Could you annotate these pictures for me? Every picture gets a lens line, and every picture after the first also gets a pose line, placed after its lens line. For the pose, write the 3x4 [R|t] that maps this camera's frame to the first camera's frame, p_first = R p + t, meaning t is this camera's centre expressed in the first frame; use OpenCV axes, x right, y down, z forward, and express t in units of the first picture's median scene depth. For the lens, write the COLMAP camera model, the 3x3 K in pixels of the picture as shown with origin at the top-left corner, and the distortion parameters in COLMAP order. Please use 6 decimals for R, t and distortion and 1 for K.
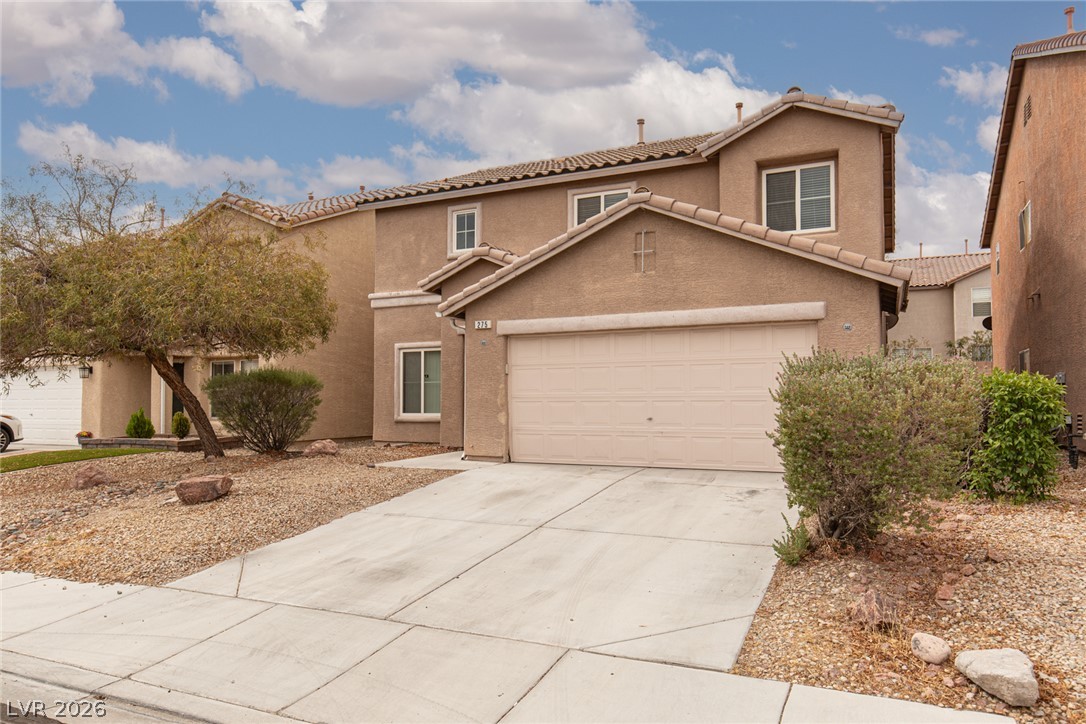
lens RADIAL K [[723.4, 0, 546.1], [0, 723.4, 370.4], [0, 0, 1]] dist [-0.007674, -0.000344]
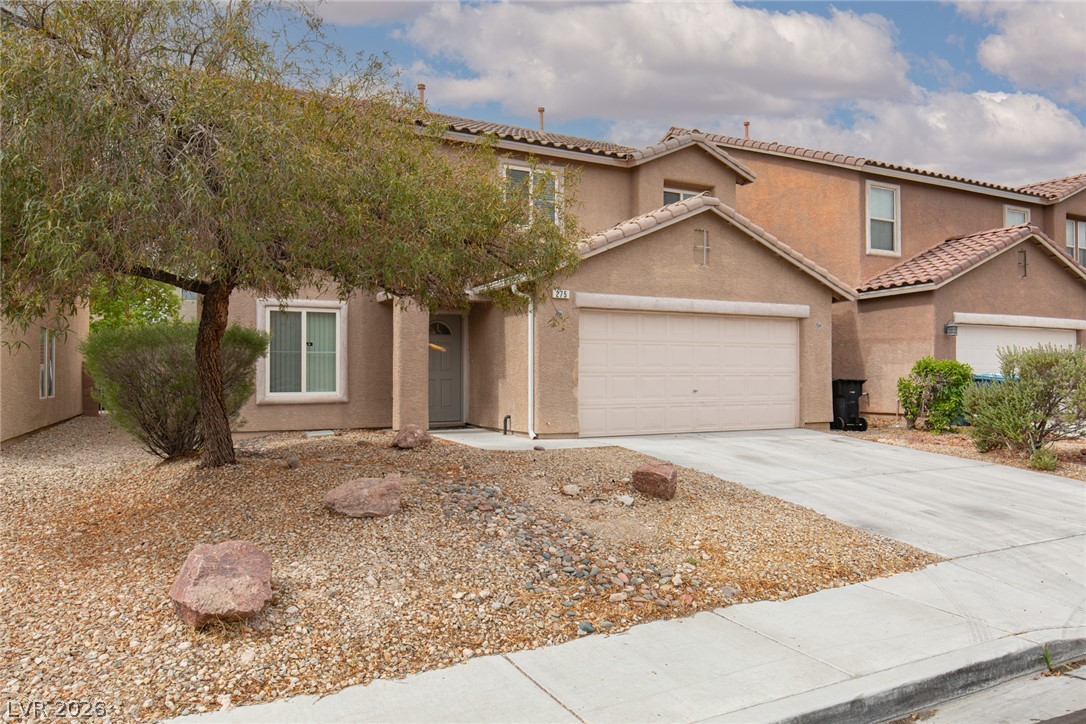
lens RADIAL K [[723.4, 0, 546.4], [0, 723.4, 361.2], [0, 0, 1]] dist [-0.007674, -0.000344]
pose [[0.605933, 0.019219, 0.795284, -0.856255], [-0.031935, 0.999490, 0.000178, 0.024522], [-0.794875, -0.025505, 0.606237, 0.447570]]
